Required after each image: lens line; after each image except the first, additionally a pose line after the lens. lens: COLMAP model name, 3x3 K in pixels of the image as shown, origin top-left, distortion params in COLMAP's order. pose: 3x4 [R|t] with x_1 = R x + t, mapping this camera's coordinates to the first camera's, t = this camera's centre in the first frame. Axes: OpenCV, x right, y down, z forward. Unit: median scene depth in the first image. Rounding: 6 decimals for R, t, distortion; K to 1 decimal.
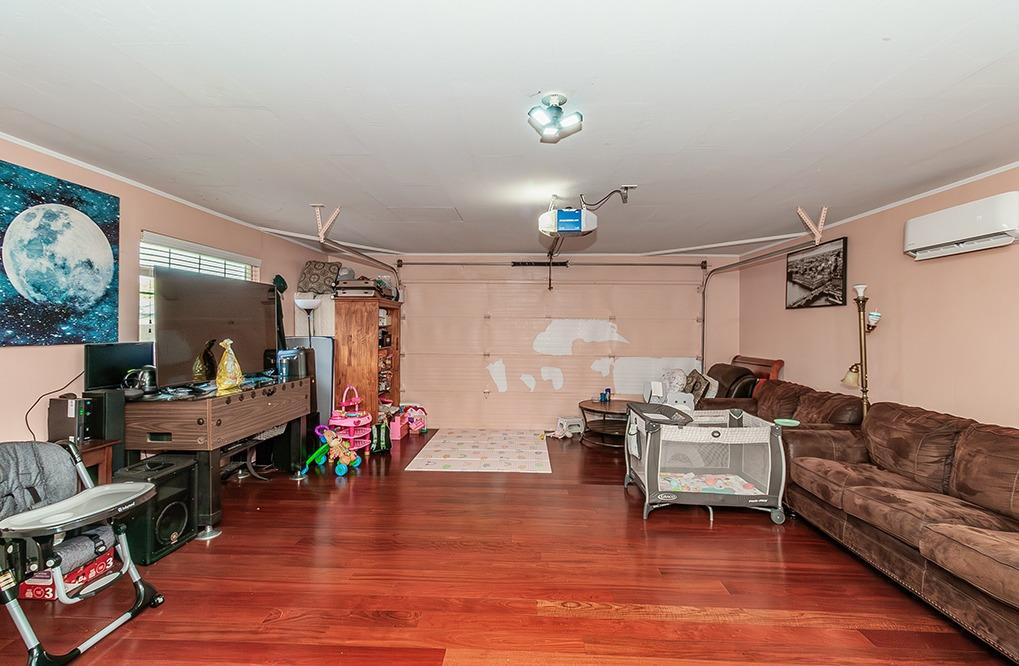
lens RADIAL K [[463.4, 0, 506.3], [0, 463.4, 327.4], [0, 0, 1]] dist [-0.002184, -0.000160]
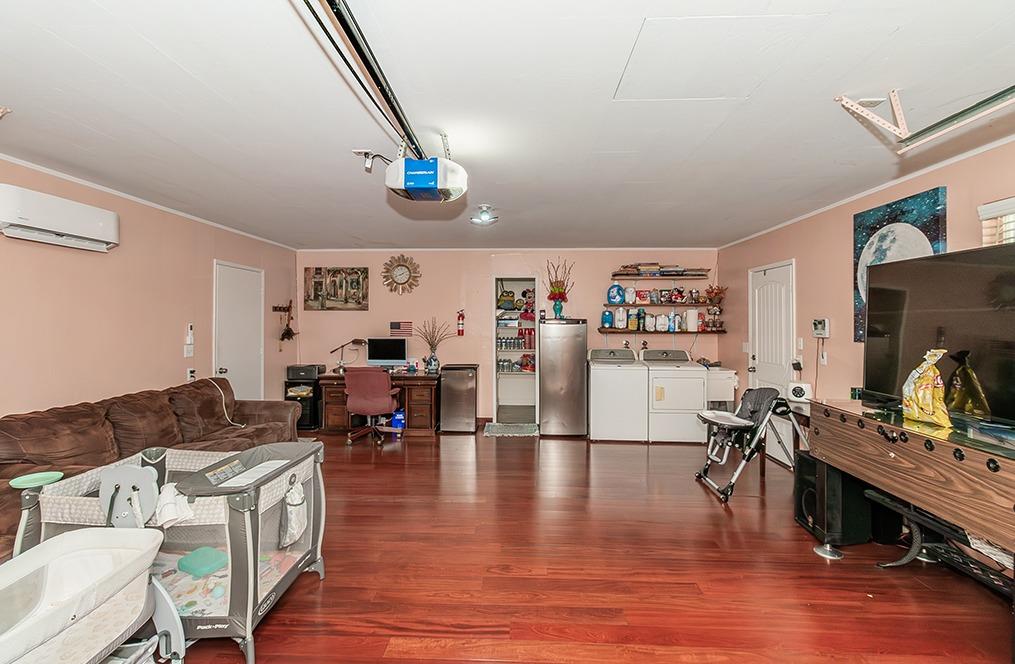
lens RADIAL K [[461.5, 0, 504.4], [0, 461.5, 326.4], [0, 0, 1]] dist [-0.002184, -0.000160]
pose [[-0.999883, -0.013040, -0.007963, 0.018707], [-0.013115, 0.999870, 0.009425, -0.005952], [0.007839, 0.009528, -0.999924, 2.130282]]
